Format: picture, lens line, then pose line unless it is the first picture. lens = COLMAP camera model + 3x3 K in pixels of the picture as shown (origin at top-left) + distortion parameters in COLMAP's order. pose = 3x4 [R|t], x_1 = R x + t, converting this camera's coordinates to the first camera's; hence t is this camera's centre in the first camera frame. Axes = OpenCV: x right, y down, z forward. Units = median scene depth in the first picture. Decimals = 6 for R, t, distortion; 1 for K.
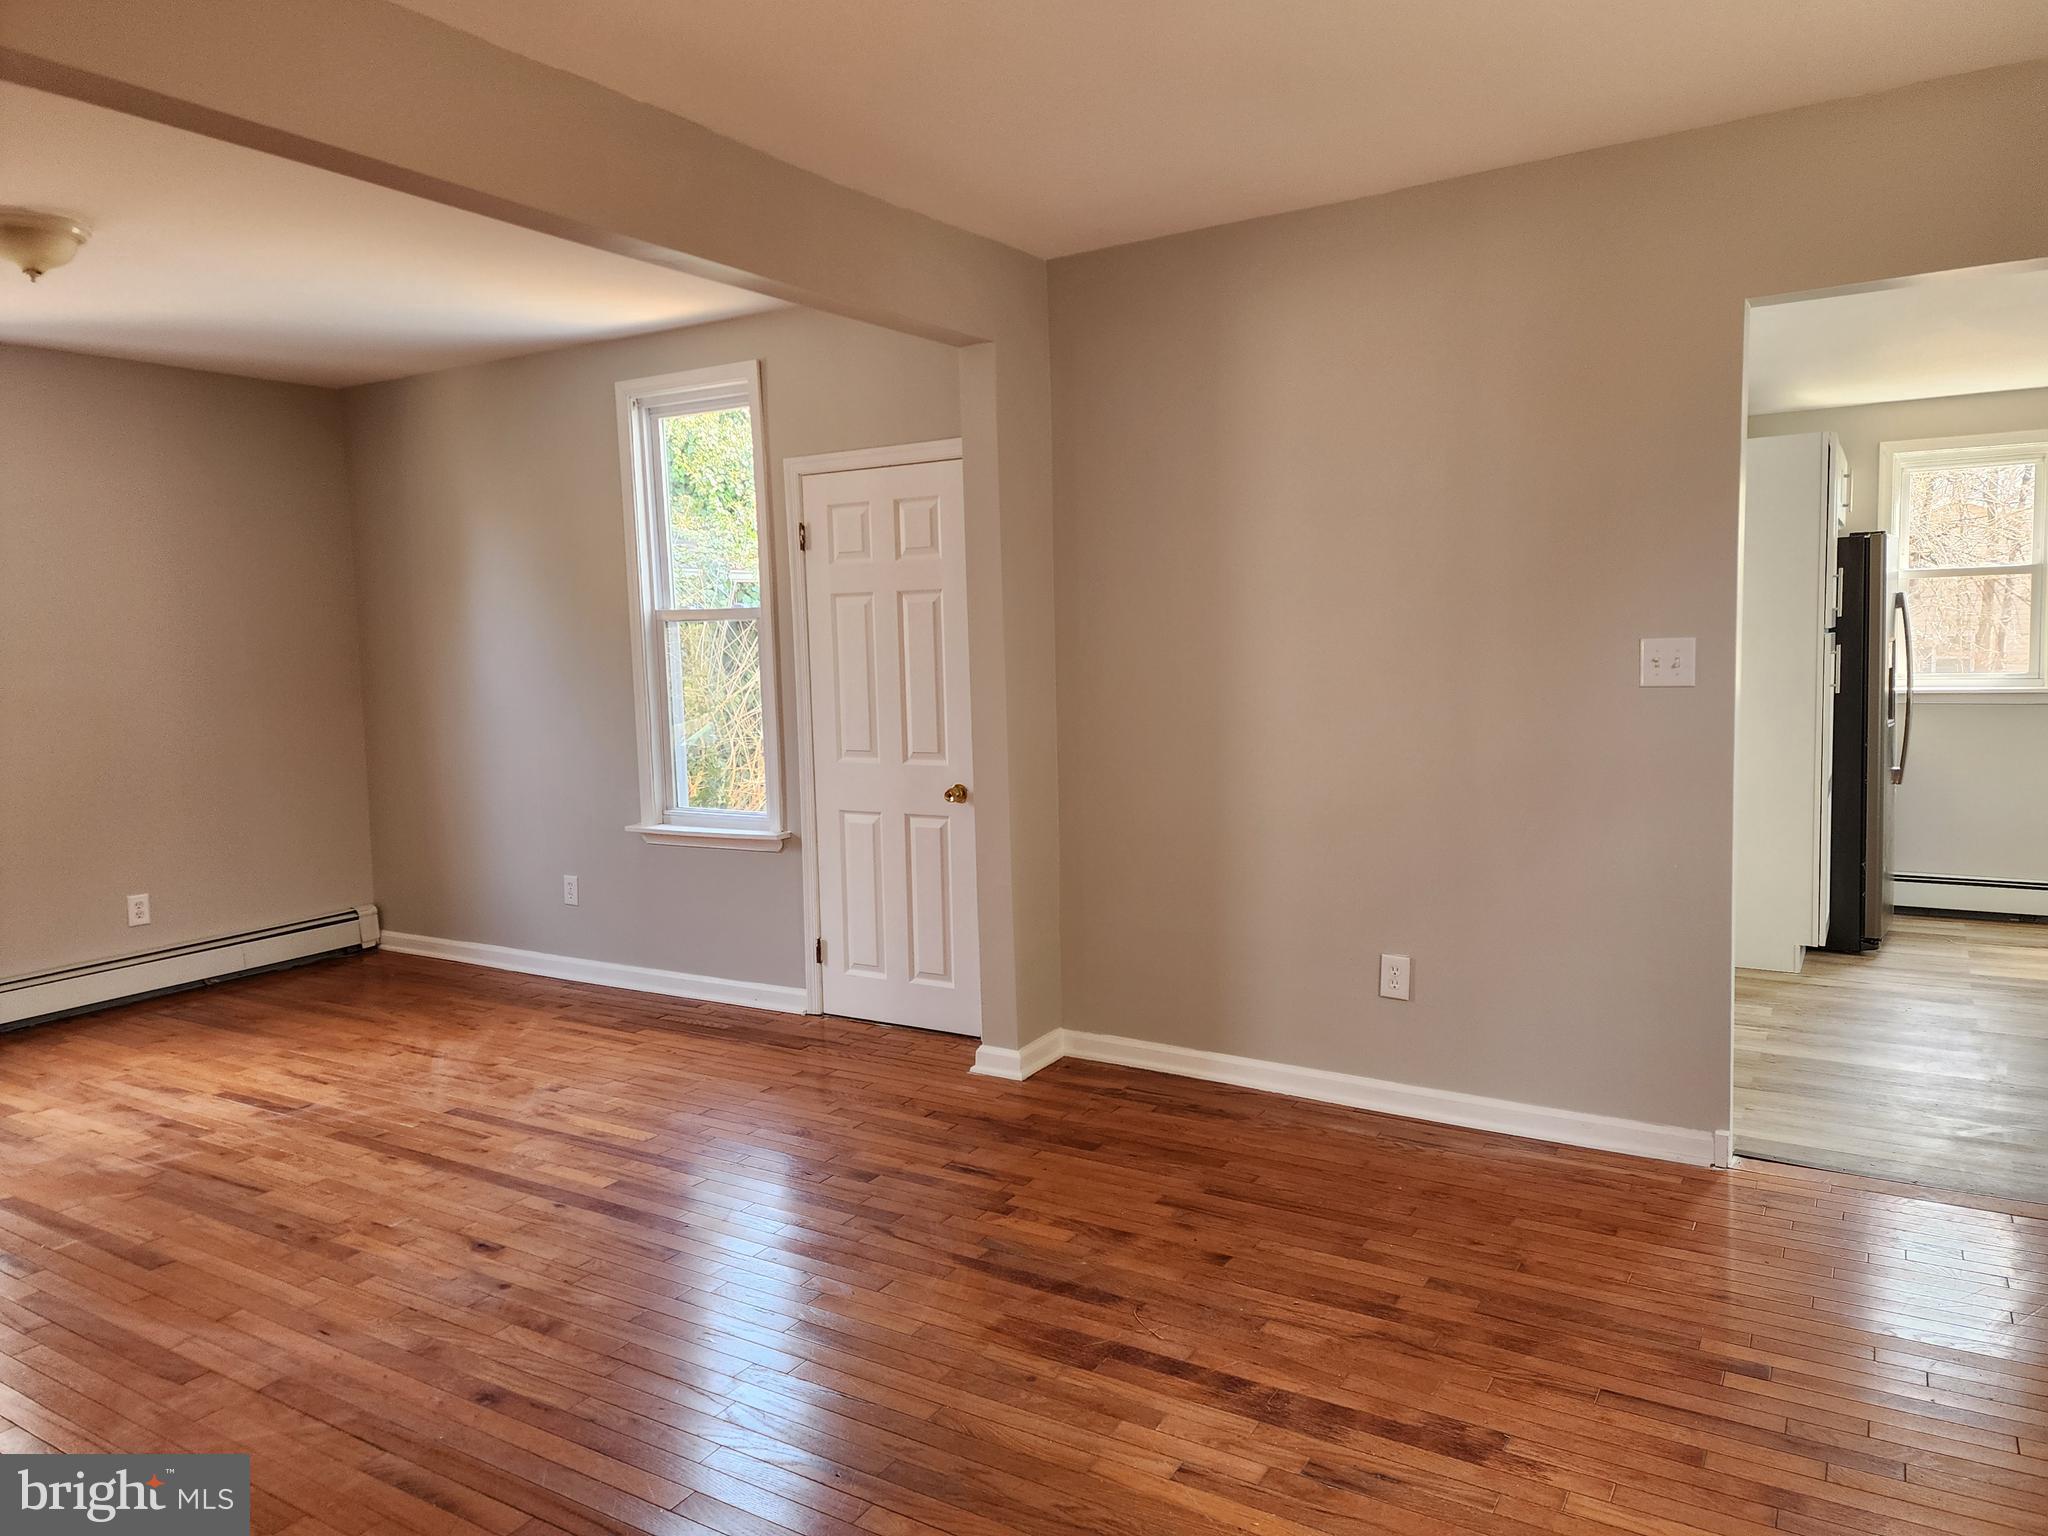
lens RADIAL K [[1358.9, 0, 1024.1], [0, 1358.9, 758.8], [0, 0, 1]] dist [0.086105, -0.086008]
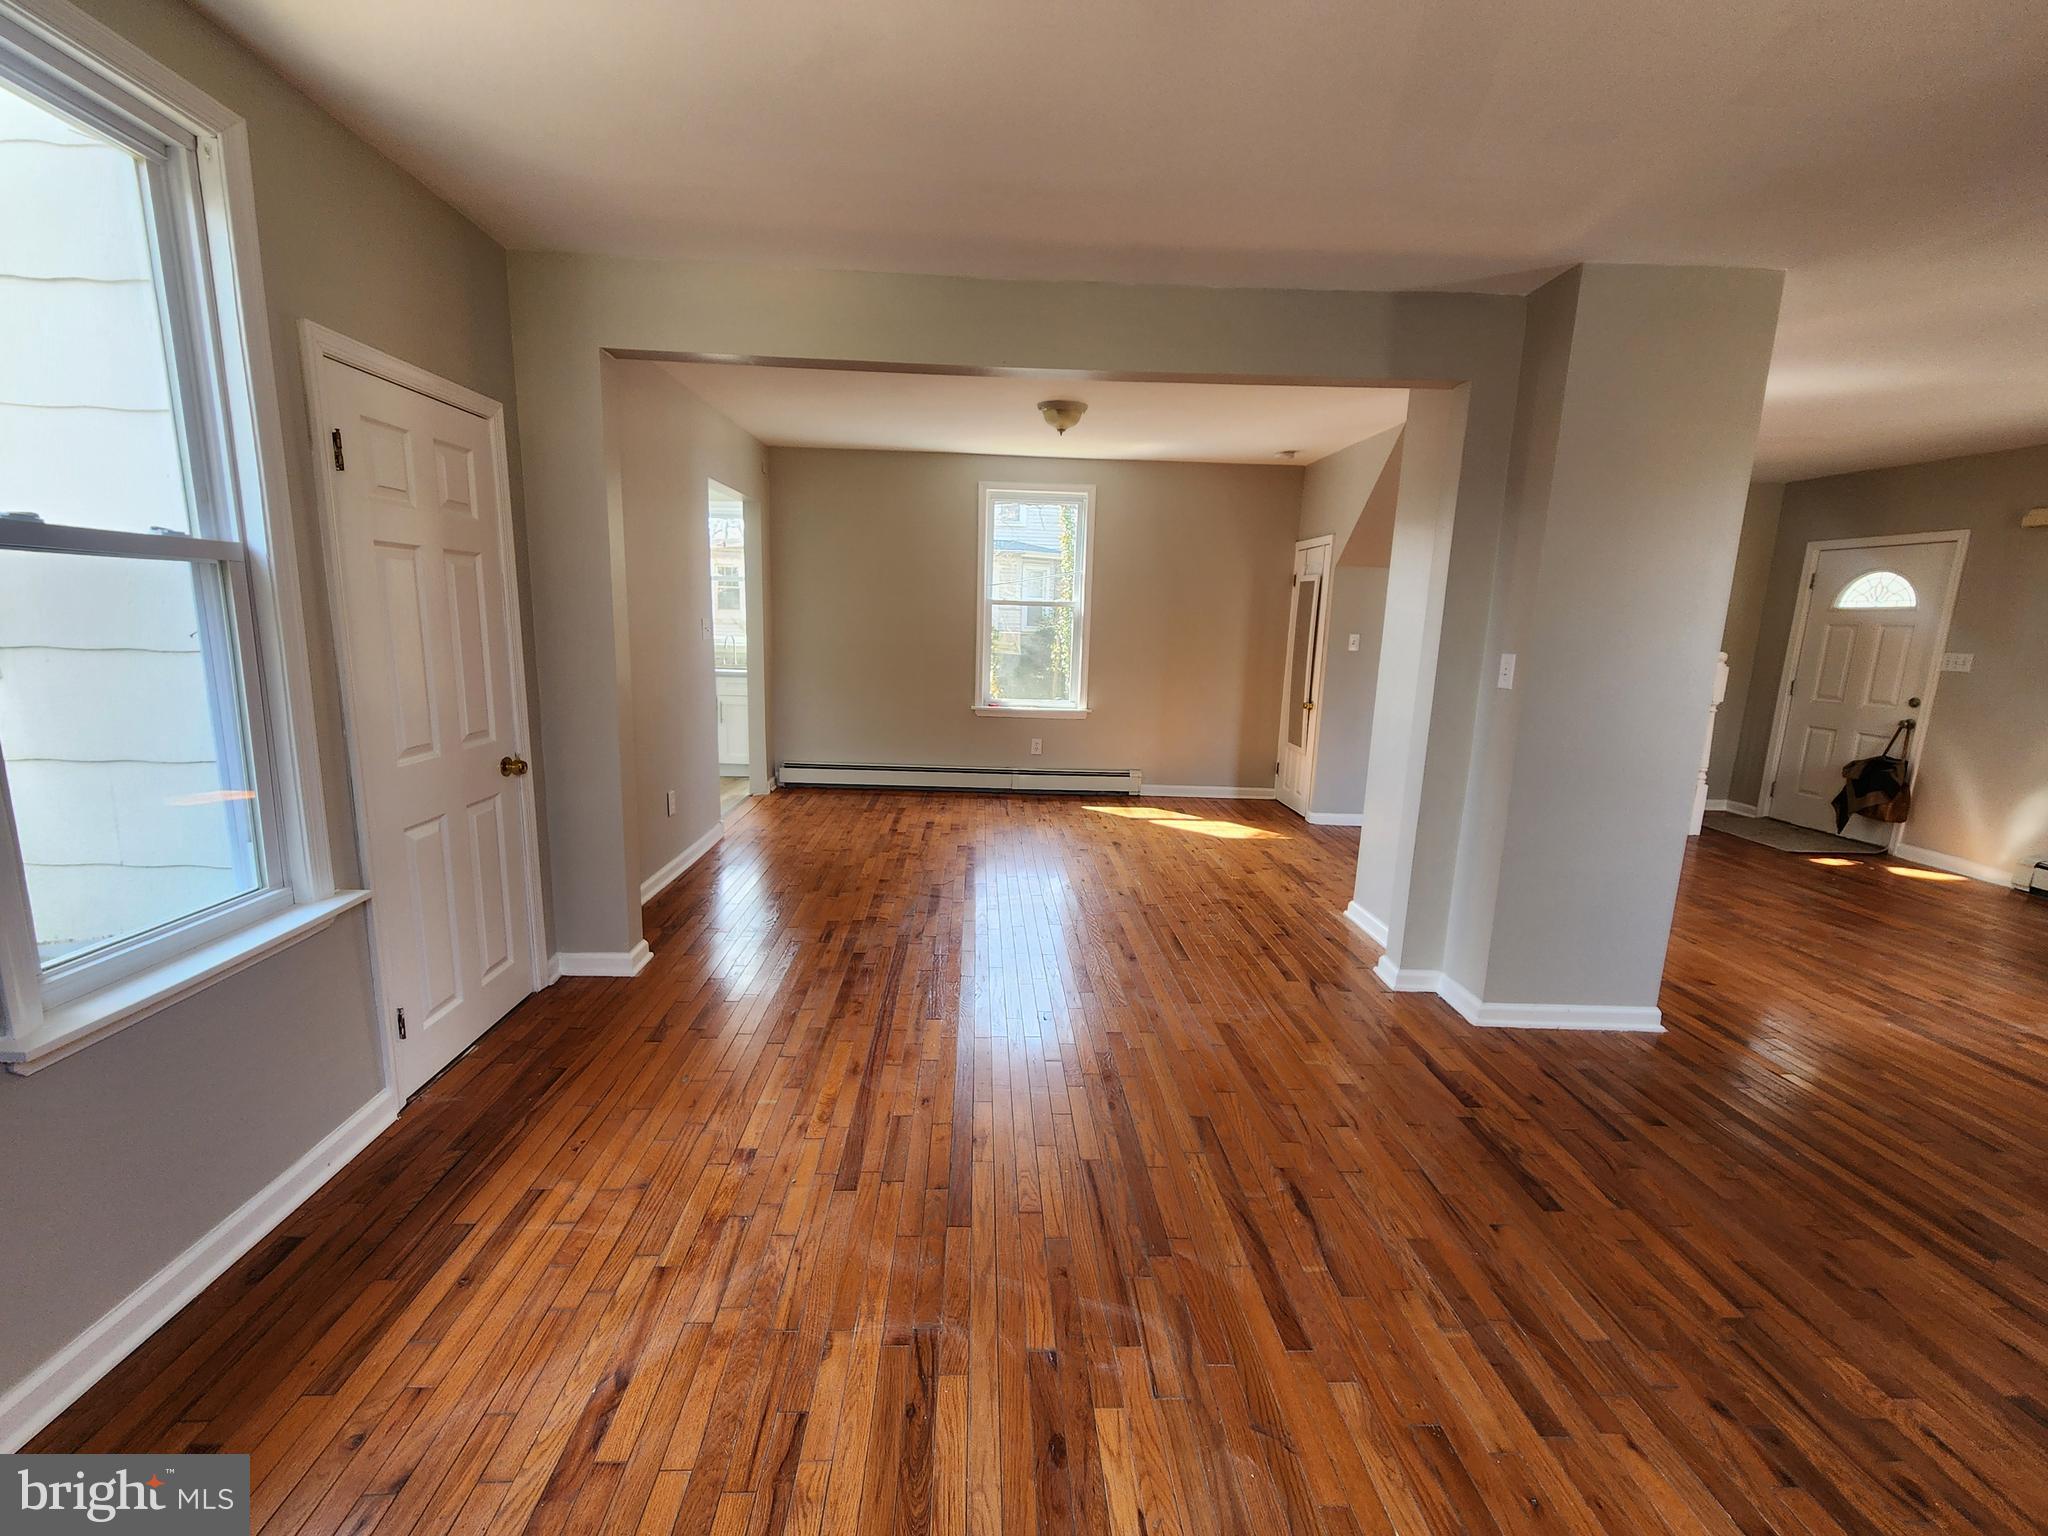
lens RADIAL K [[846.0, 0, 1008.4], [0, 846.0, 774.8], [0, 0, 1]] dist [0.000340, 0.001020]
pose [[-0.552060, -0.146932, 0.820756, -1.152781], [0.060402, 0.974718, 0.215122, -0.119970], [-0.831614, 0.168335, -0.529228, 1.556666]]
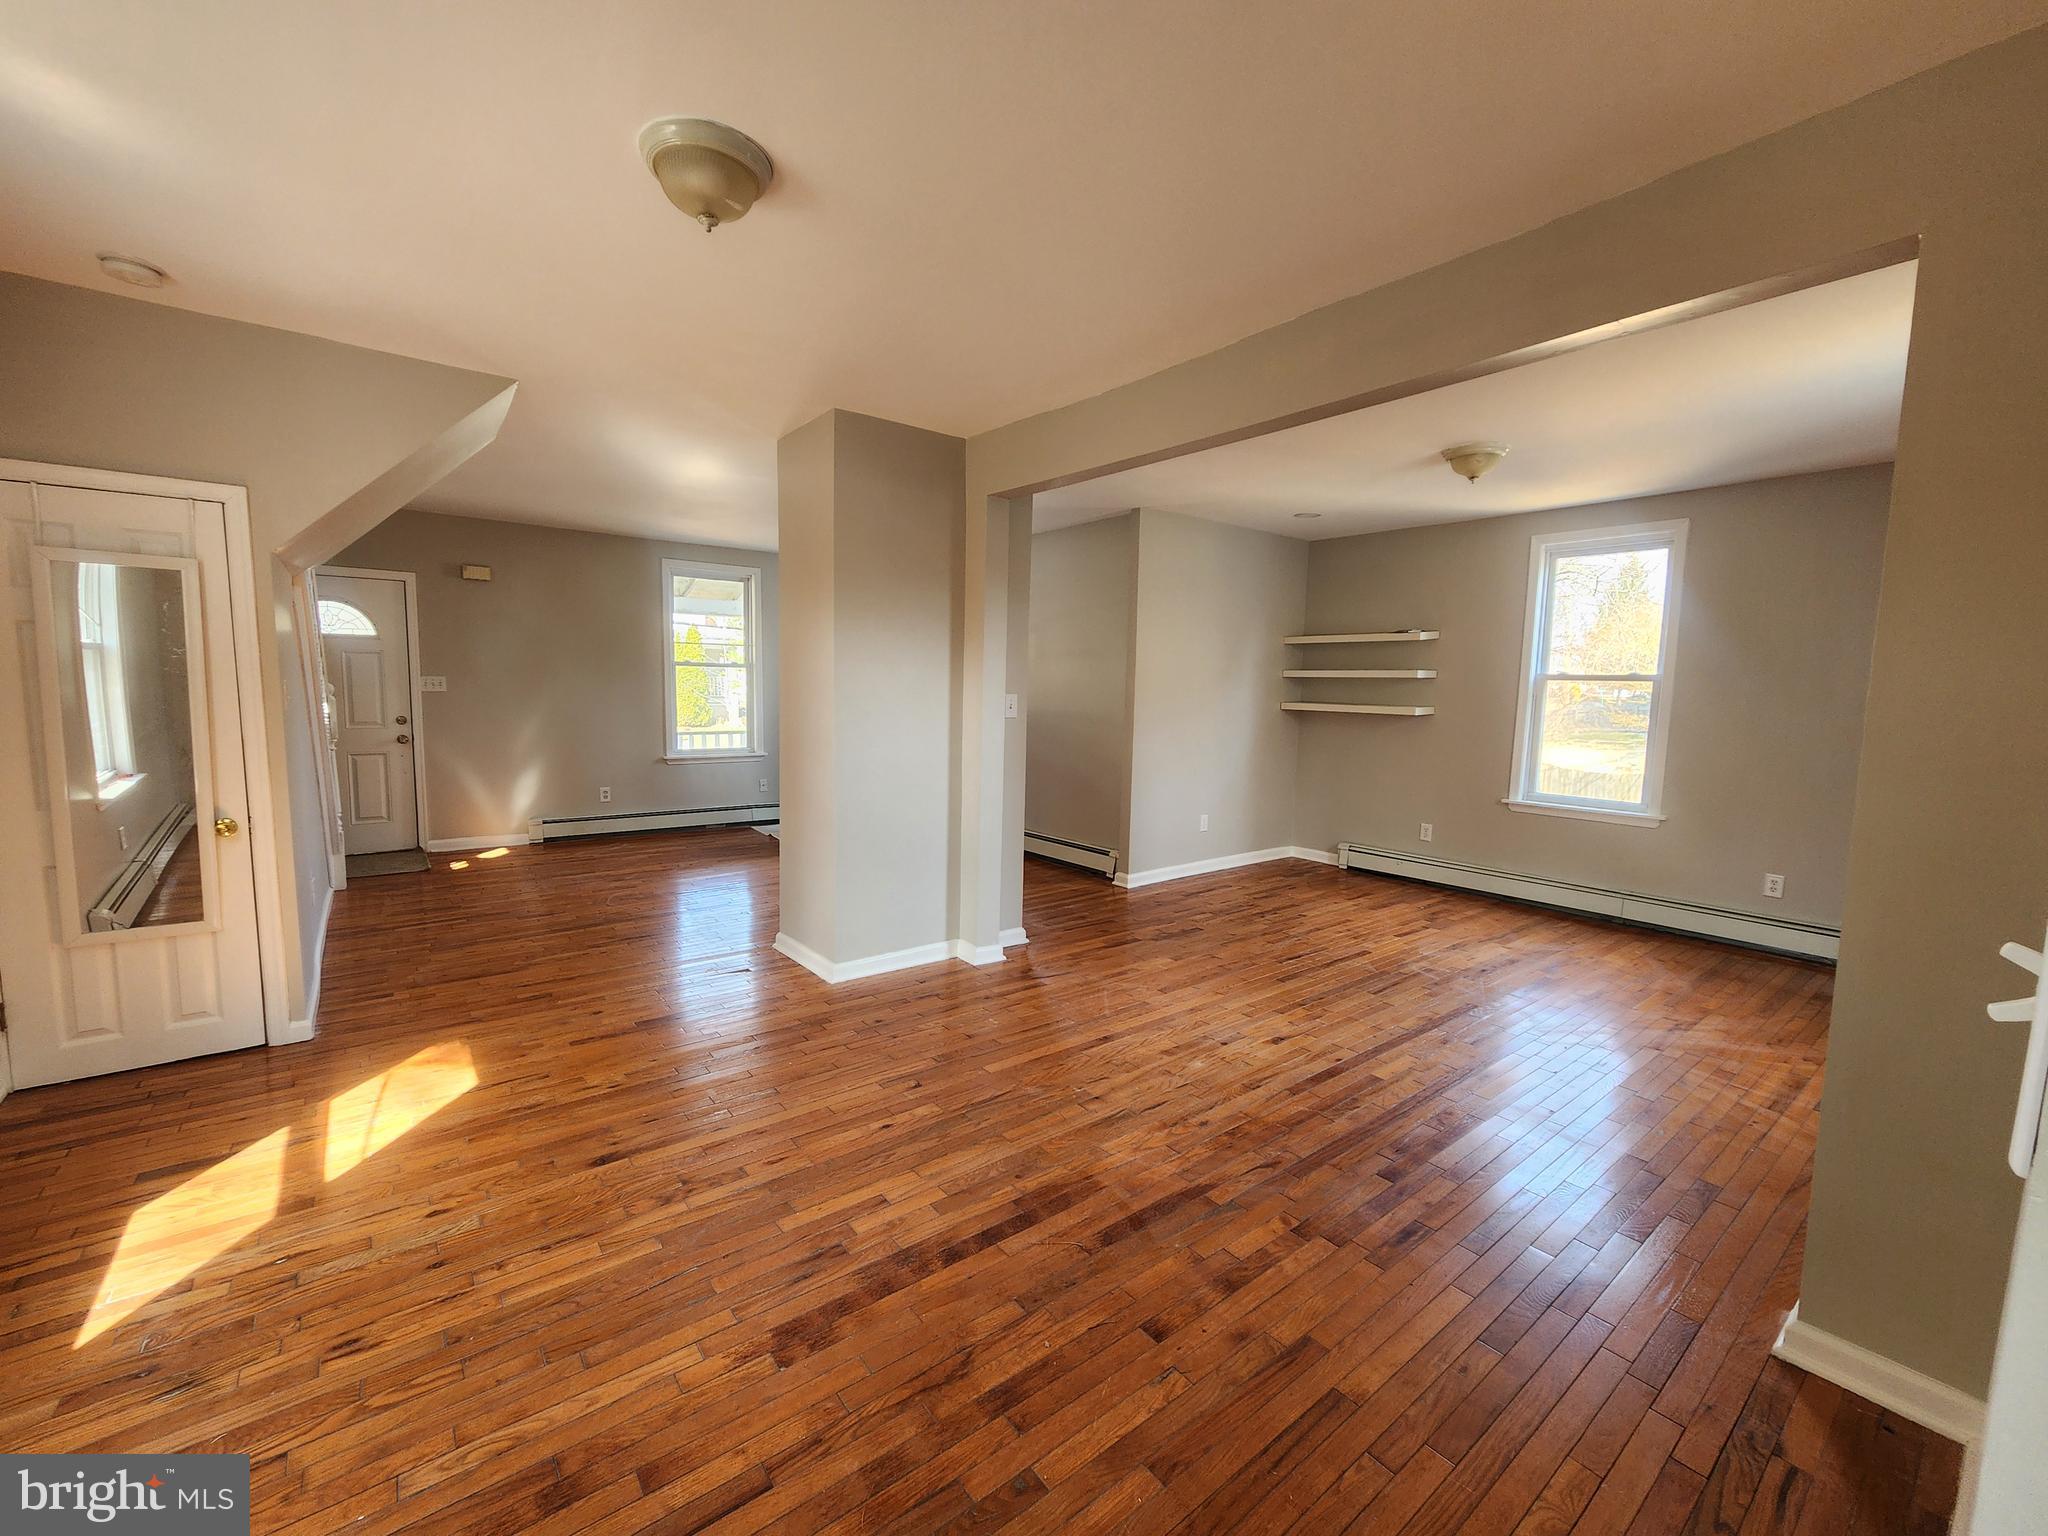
lens RADIAL K [[841.9, 0, 1006.8], [0, 841.9, 772.4], [0, 0, 1]] dist [0.000731, 0.000135]
pose [[-0.355590, 0.119885, -0.926921, 0.682795], [-0.095221, 0.981932, 0.163529, -0.114164], [0.929779, 0.146411, -0.337750, 1.037177]]
